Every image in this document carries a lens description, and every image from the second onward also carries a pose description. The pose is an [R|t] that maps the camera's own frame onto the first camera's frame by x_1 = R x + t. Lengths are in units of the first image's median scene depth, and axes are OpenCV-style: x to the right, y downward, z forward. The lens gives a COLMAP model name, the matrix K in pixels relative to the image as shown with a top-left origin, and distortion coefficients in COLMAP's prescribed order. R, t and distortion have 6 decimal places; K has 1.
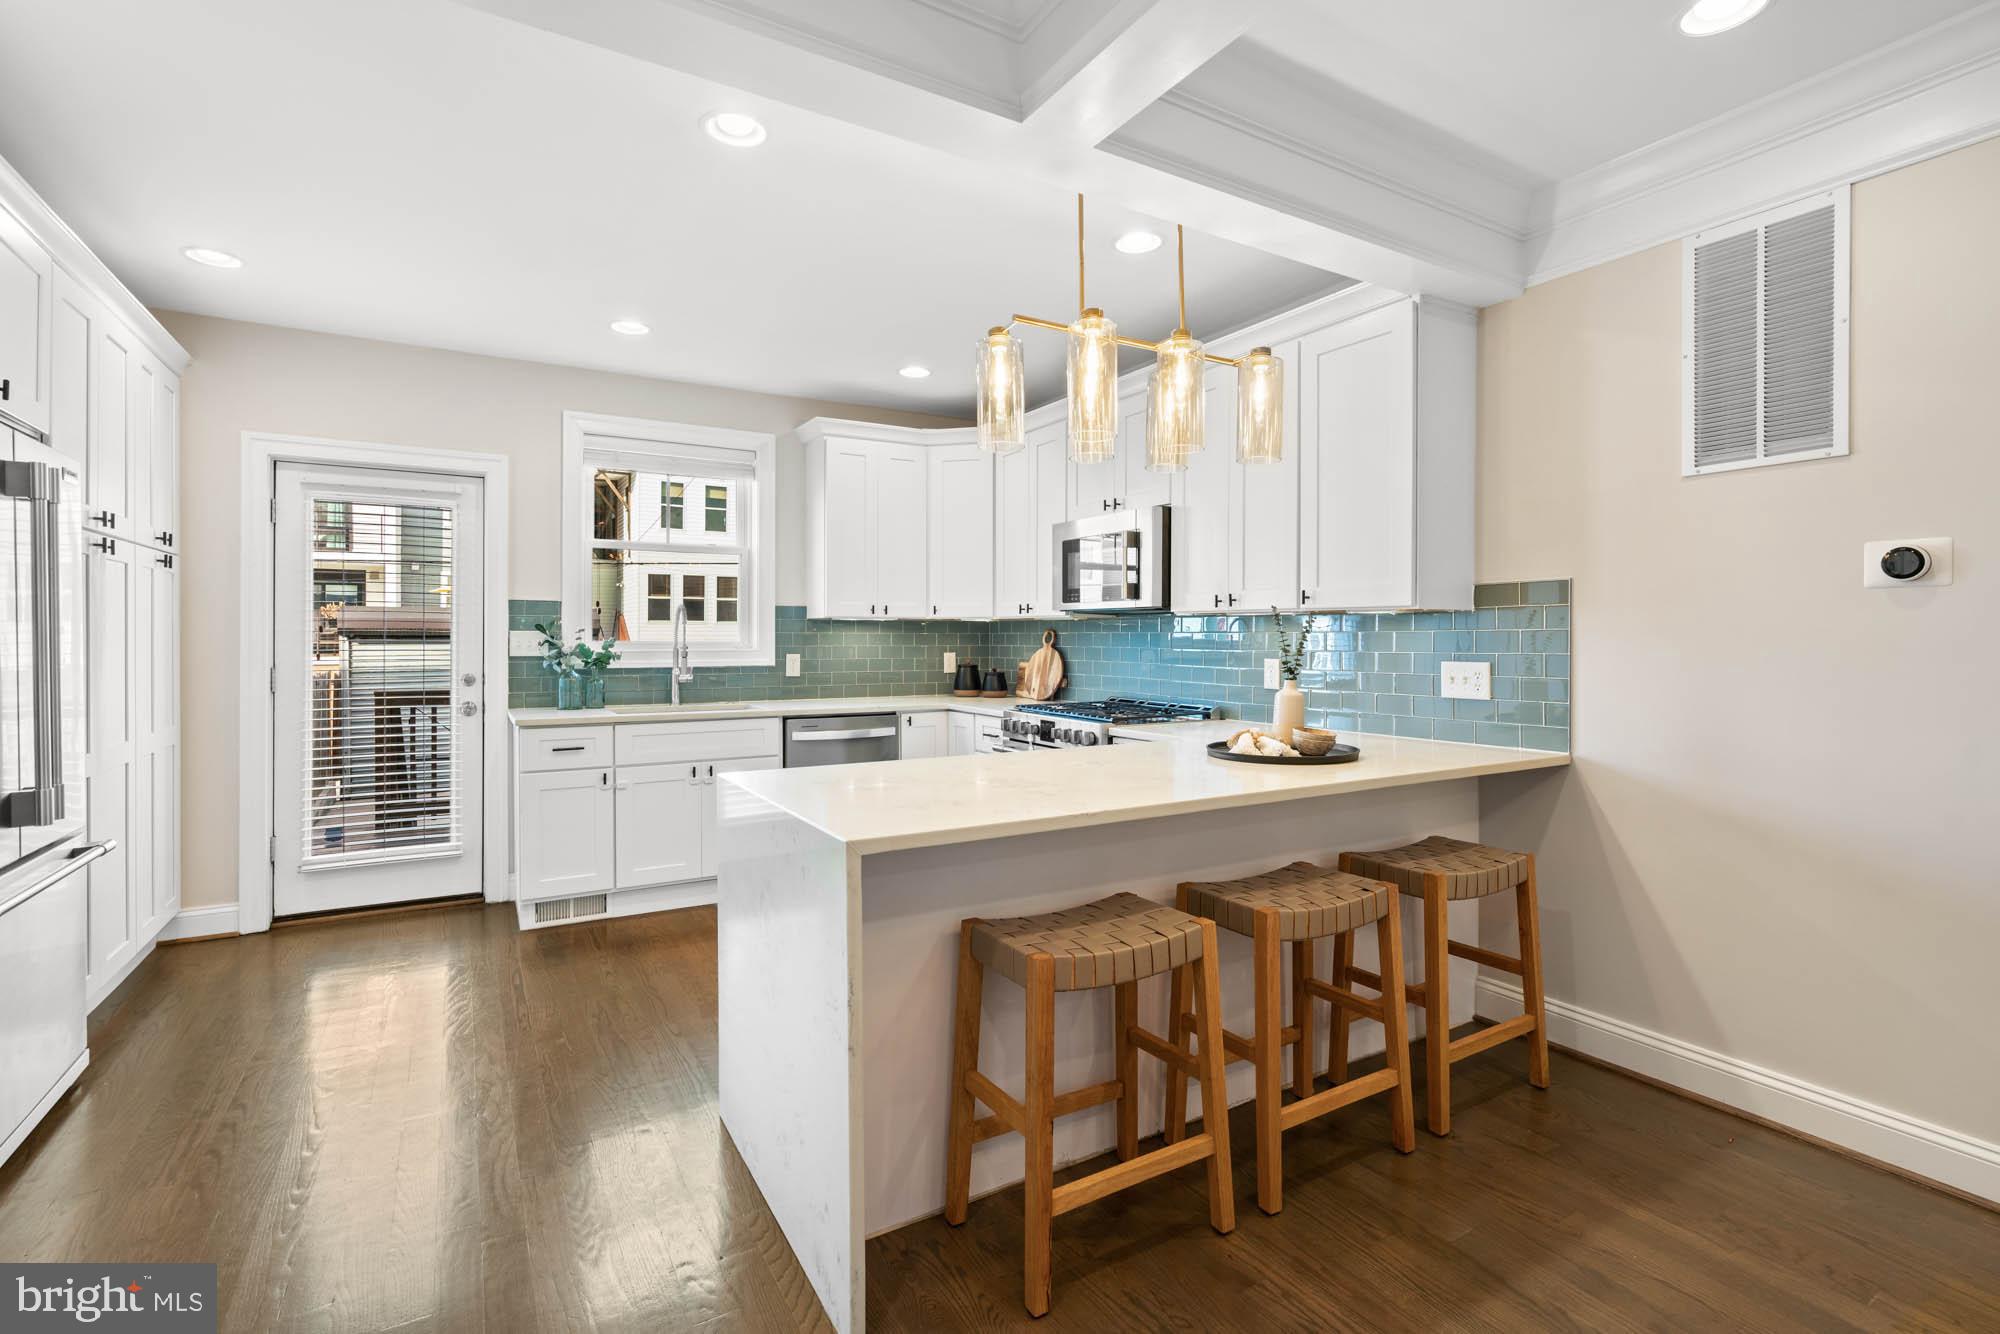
lens RADIAL K [[910.5, 0, 984.9], [0, 910.5, 632.6], [0, 0, 1]] dist [-0.009667, 0.003813]
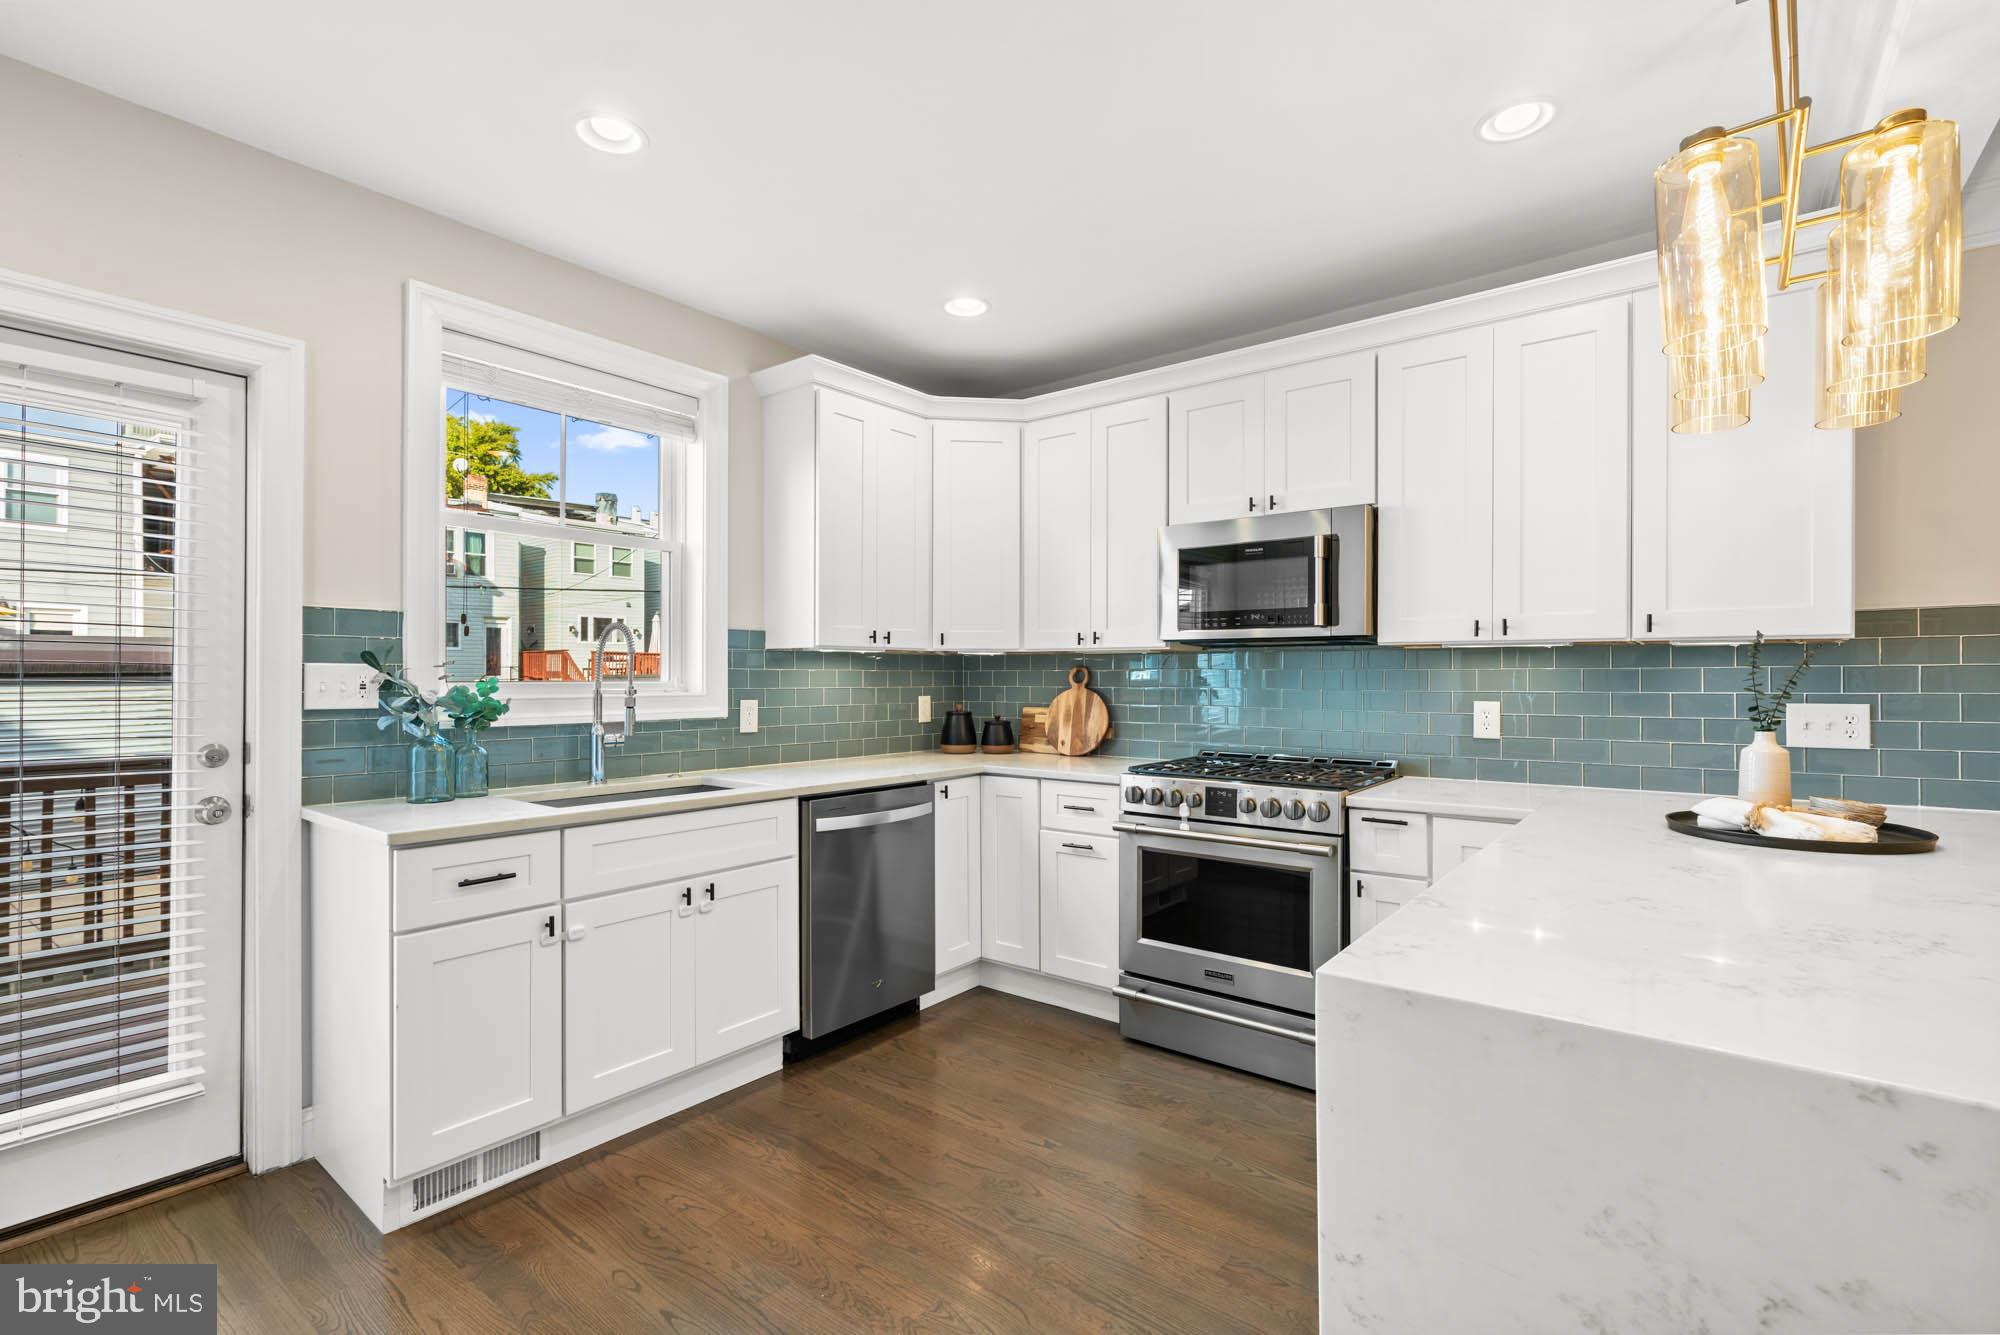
lens RADIAL K [[910.5, 0, 988.6], [0, 910.5, 664.9], [0, 0, 1]] dist [-0.009667, 0.003813]
pose [[0.933889, 0.004589, 0.357533, -0.320083], [-0.001245, 0.999953, -0.009582, 0.003919], [-0.357560, 0.008503, 0.933851, 0.329908]]
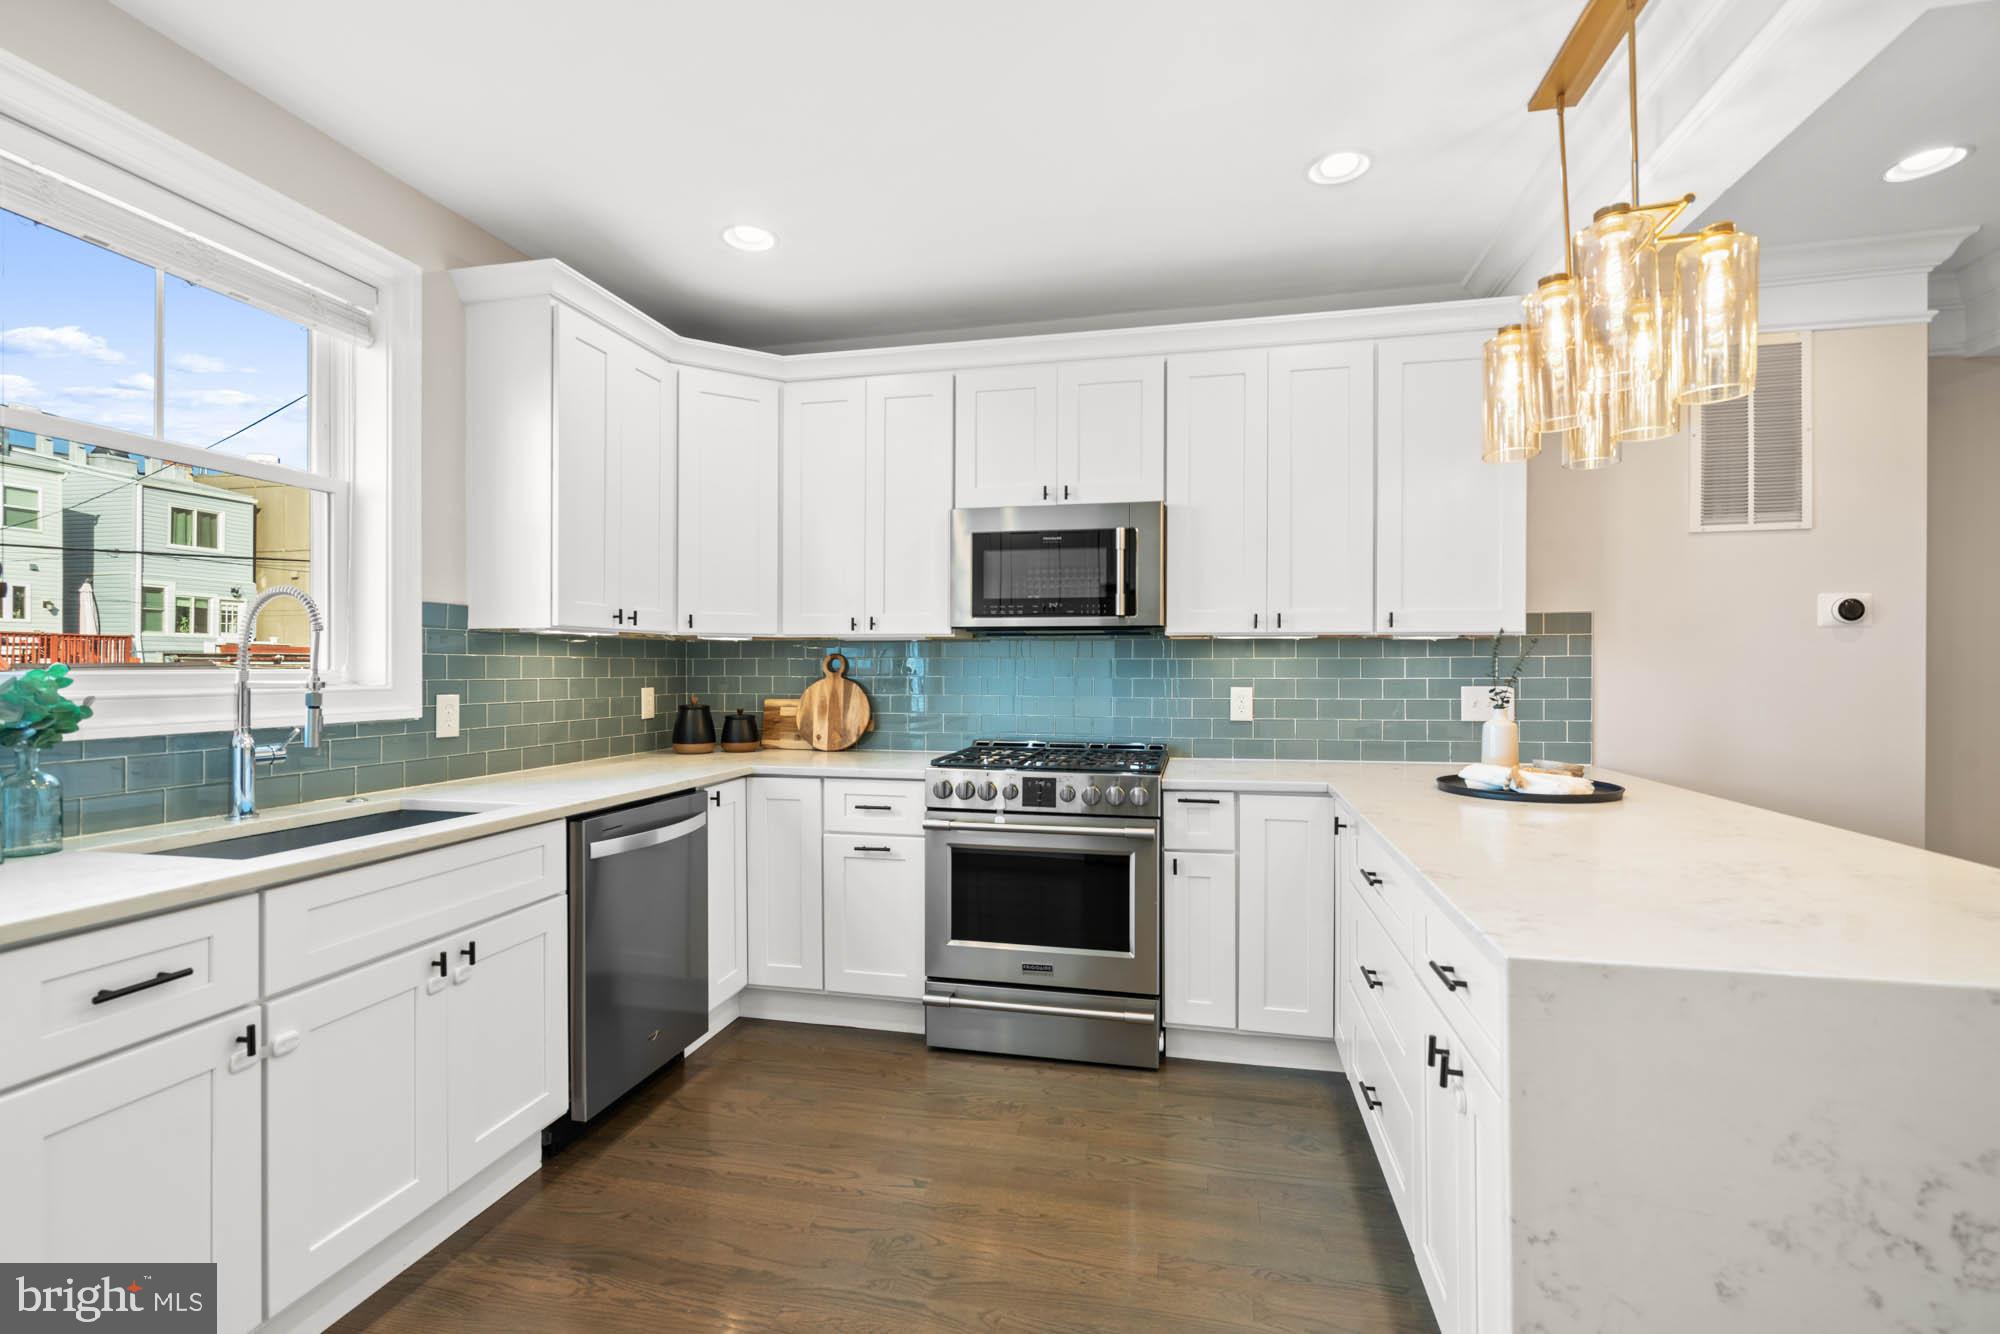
lens RADIAL K [[910.5, 0, 997.4], [0, 910.5, 657.5], [0, 0, 1]] dist [-0.009667, 0.003813]
pose [[0.683979, 0.007789, 0.729460, -0.418774], [-0.002884, 0.999964, -0.007972, 0.006006], [-0.729496, 0.003349, 0.683977, 0.457634]]
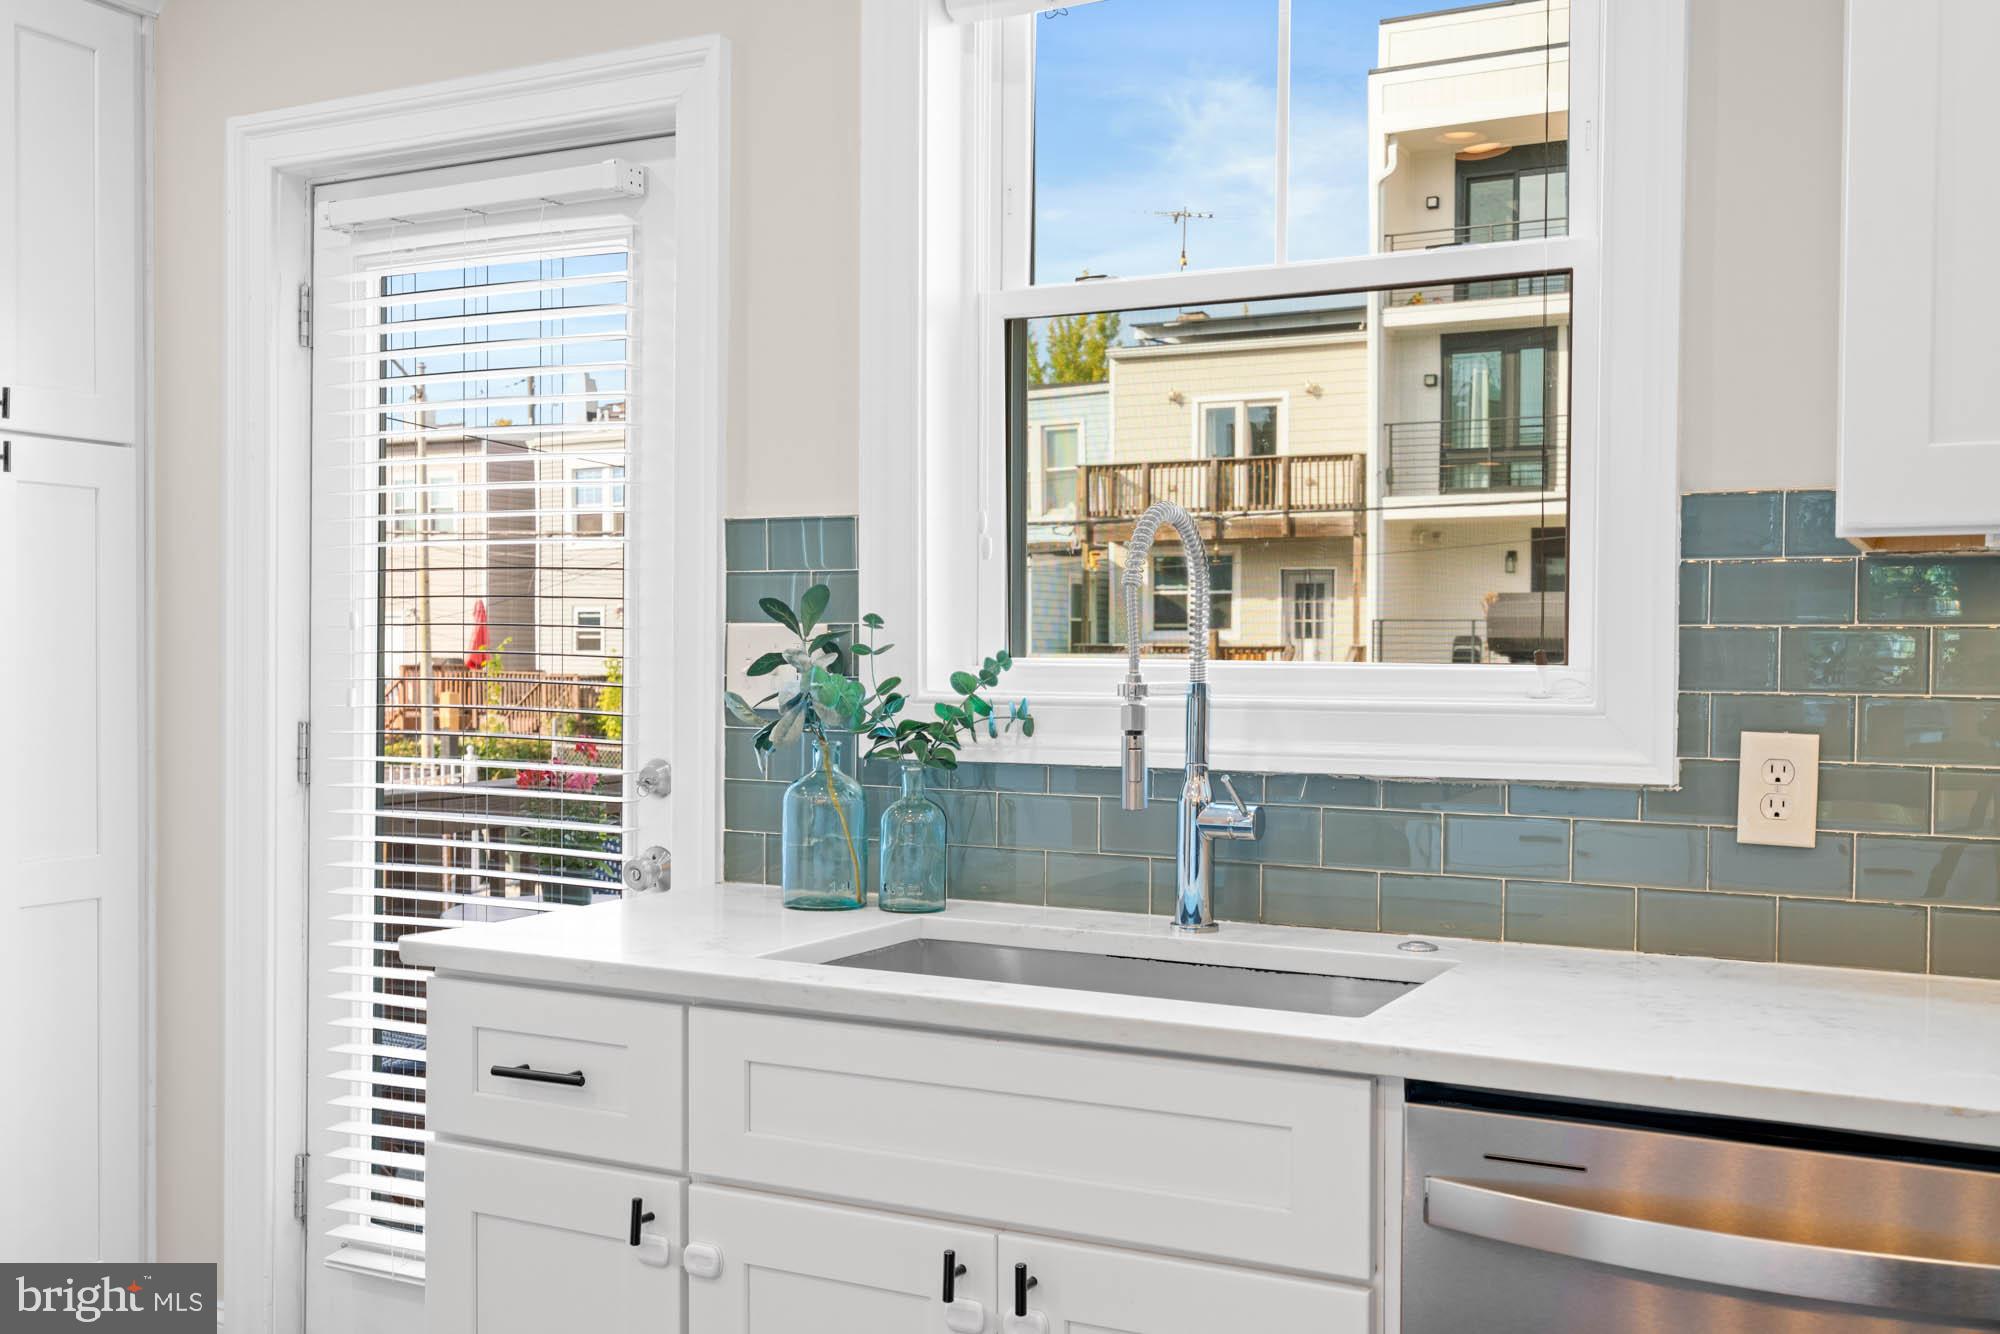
lens RADIAL K [[1908.5, 0, 995.0], [0, 1908.5, 672.6], [0, 0, 1]] dist [0.000656, 0.000000]
pose [[0.537827, 0.011917, -0.842971, 0.053325], [-0.004610, 0.999927, 0.011194, 0.007197], [0.843043, -0.002134, 0.537842, 0.704166]]
